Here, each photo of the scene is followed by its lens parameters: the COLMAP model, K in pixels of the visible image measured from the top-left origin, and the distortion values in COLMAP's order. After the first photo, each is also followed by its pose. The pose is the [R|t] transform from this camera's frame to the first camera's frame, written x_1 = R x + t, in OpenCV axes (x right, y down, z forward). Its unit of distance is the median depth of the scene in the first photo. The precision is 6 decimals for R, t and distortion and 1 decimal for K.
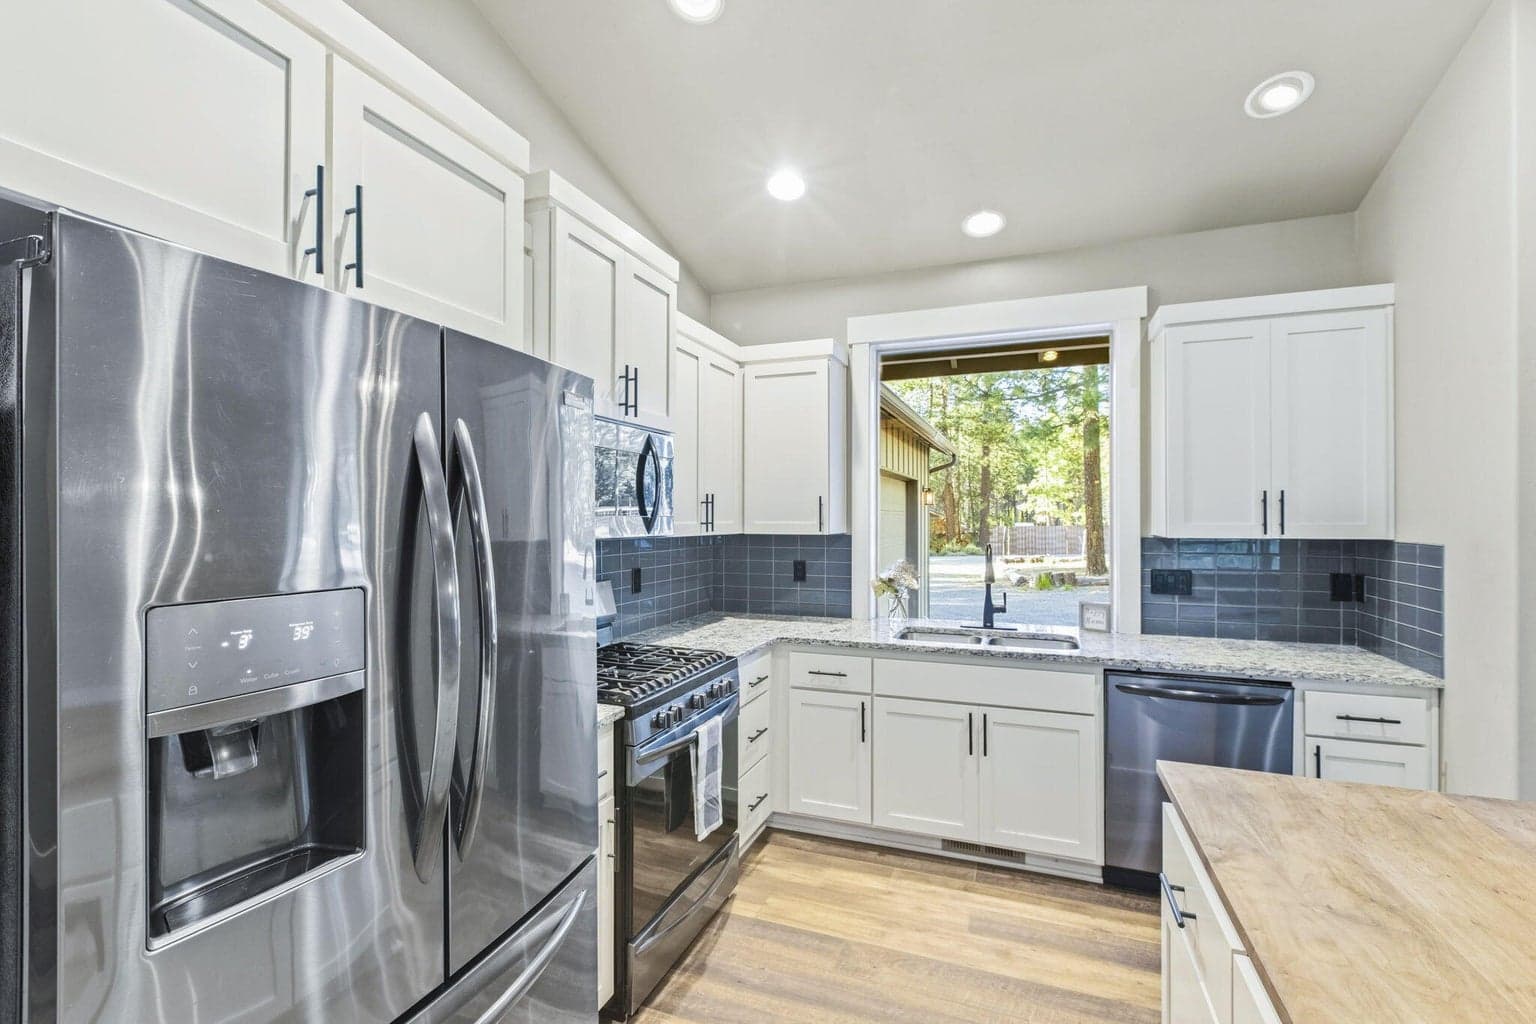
lens RADIAL K [[683.6, 0, 760.6], [0, 683.6, 513.0], [0, 0, 1]] dist [0.002427, -0.000246]
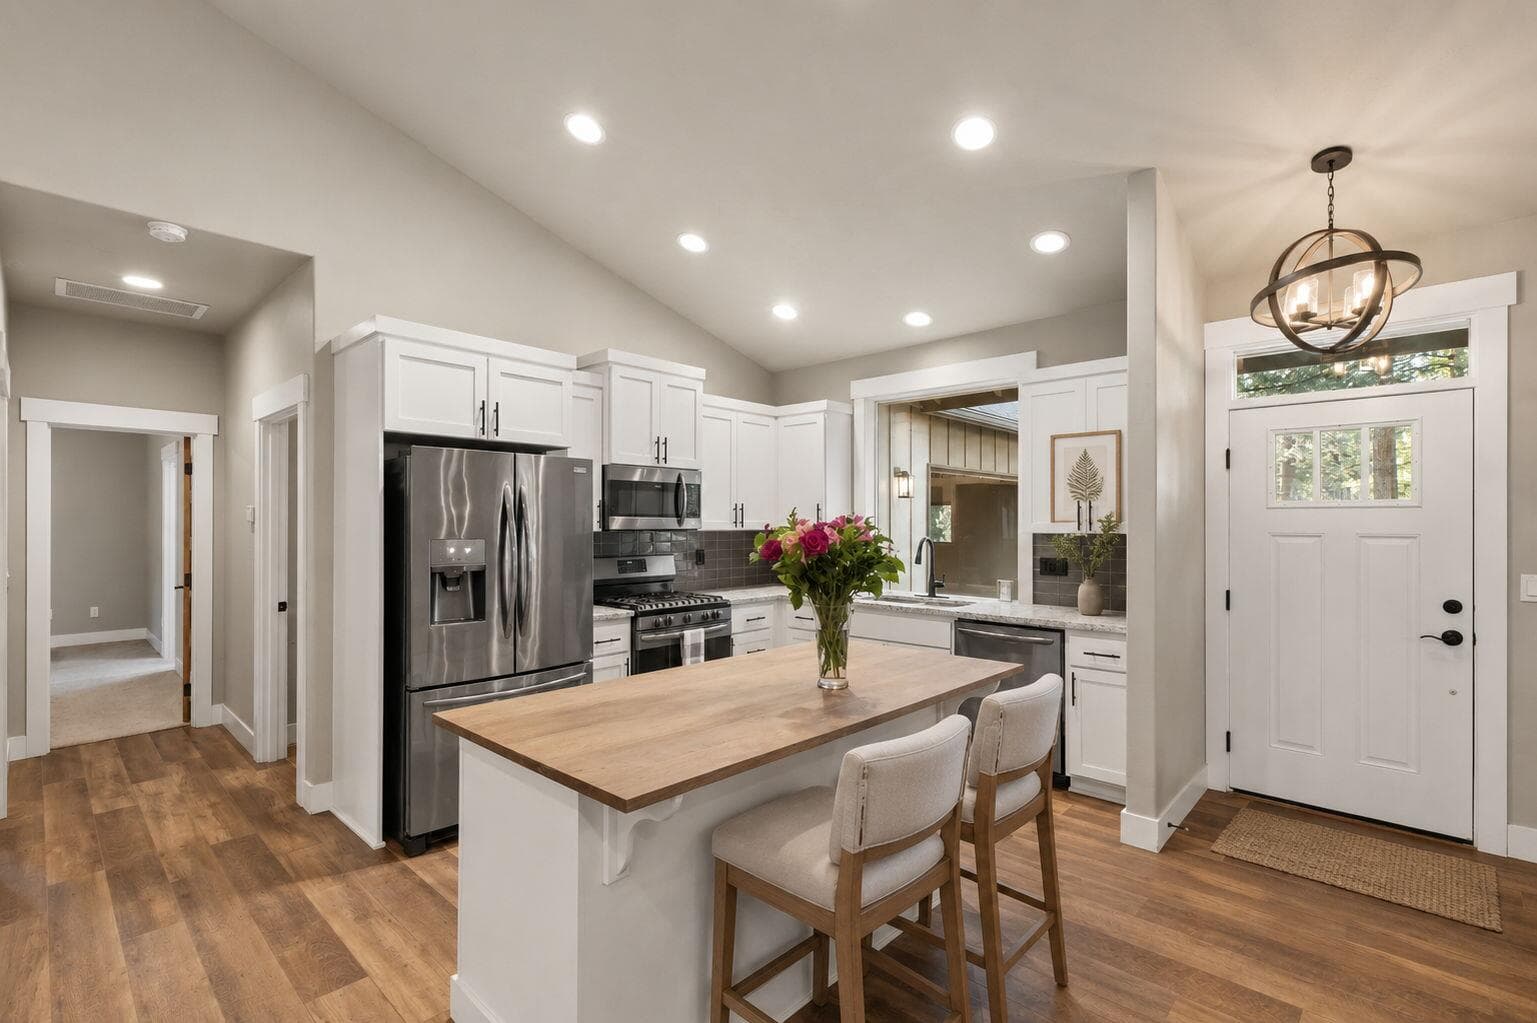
lens RADIAL K [[684.0, 0, 748.1], [0, 684.0, 522.9], [0, 0, 1]] dist [0.002427, -0.000246]
pose [[0.926299, 0.004521, -0.376762, 0.731924], [-0.000447, 0.999940, 0.010899, -0.002341], [0.376789, -0.009928, 0.926246, -0.634529]]
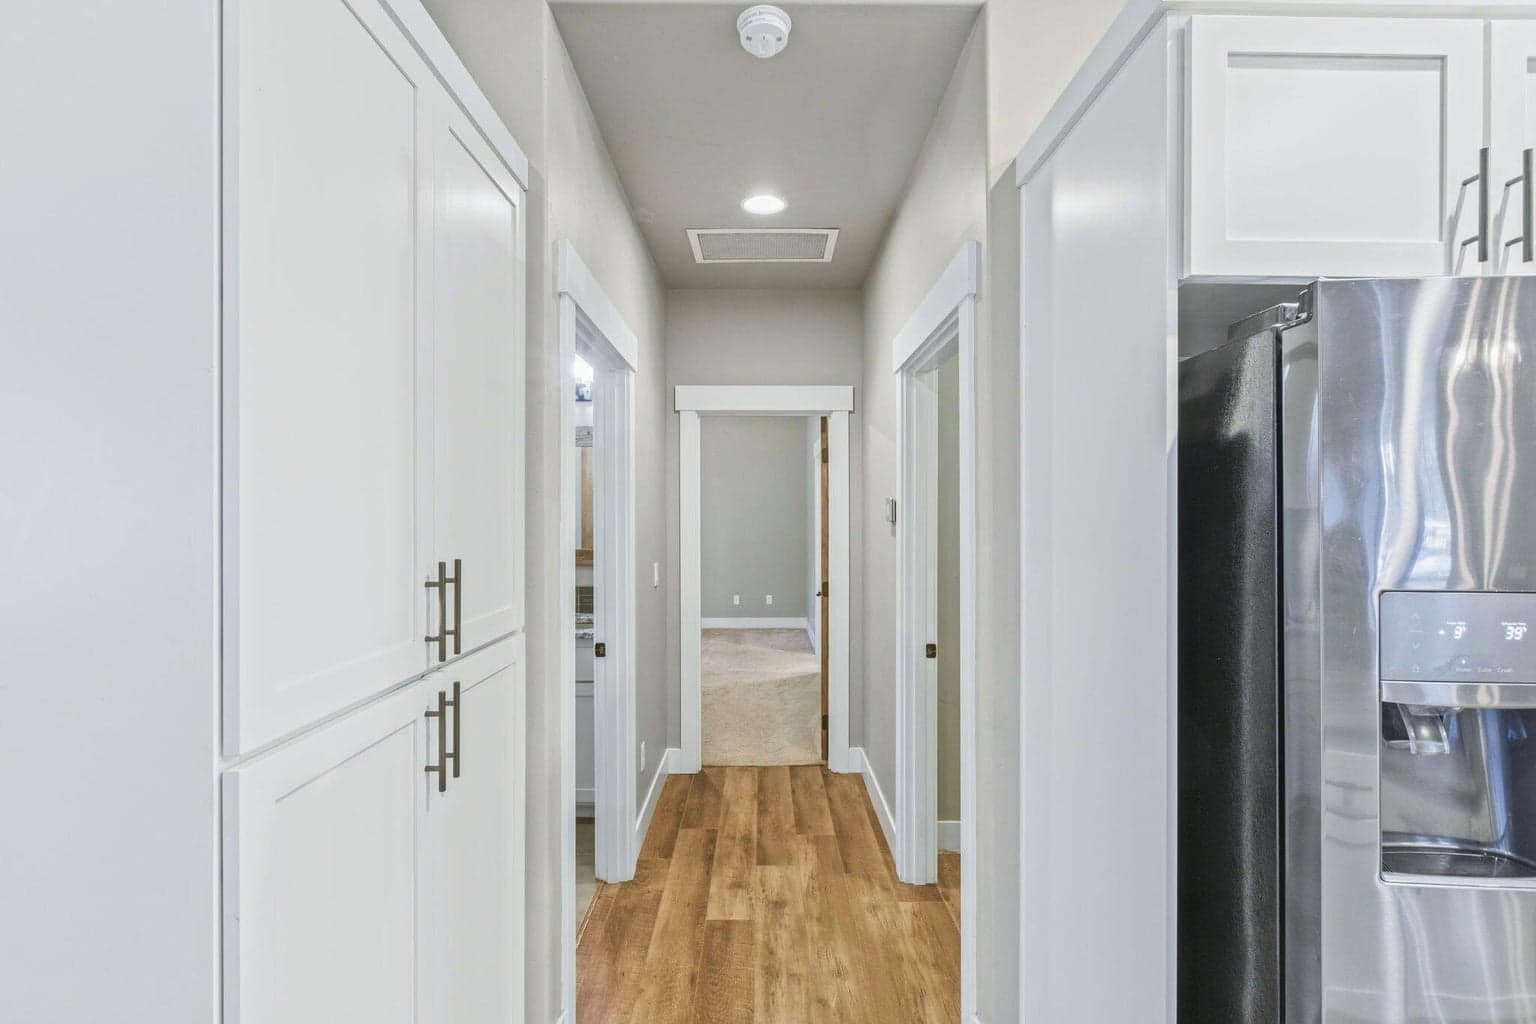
lens RADIAL K [[683.6, 0, 766.0], [0, 683.6, 514.0], [0, 0, 1]] dist [0.002427, -0.000246]
pose [[0.364659, 0.000181, -0.931141, -0.054885], [0.003809, 0.999991, 0.001686, -0.000360], [0.931133, -0.004162, 0.364655, -0.133877]]
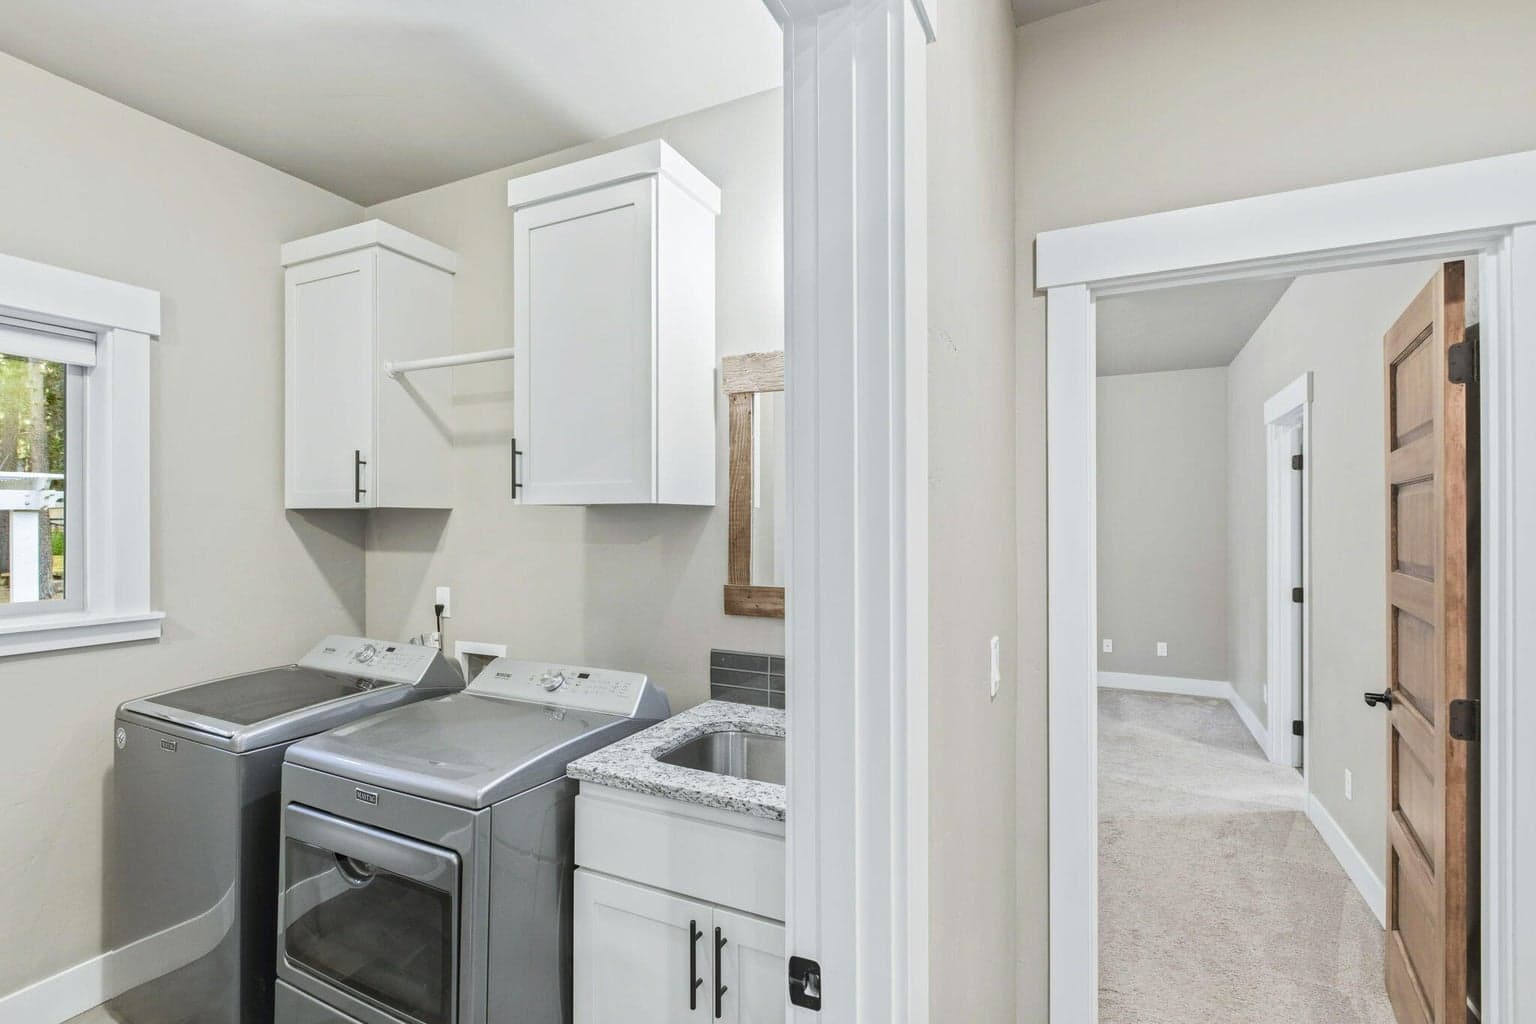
lens RADIAL K [[683.6, 0, 772.7], [0, 683.6, 517.5], [0, 0, 1]] dist [0.002427, -0.000246]
pose [[-0.085700, -0.004344, -0.996312, -0.883262], [0.002303, 0.999987, -0.004558, 0.003063], [0.996318, -0.002686, -0.085689, 0.036744]]
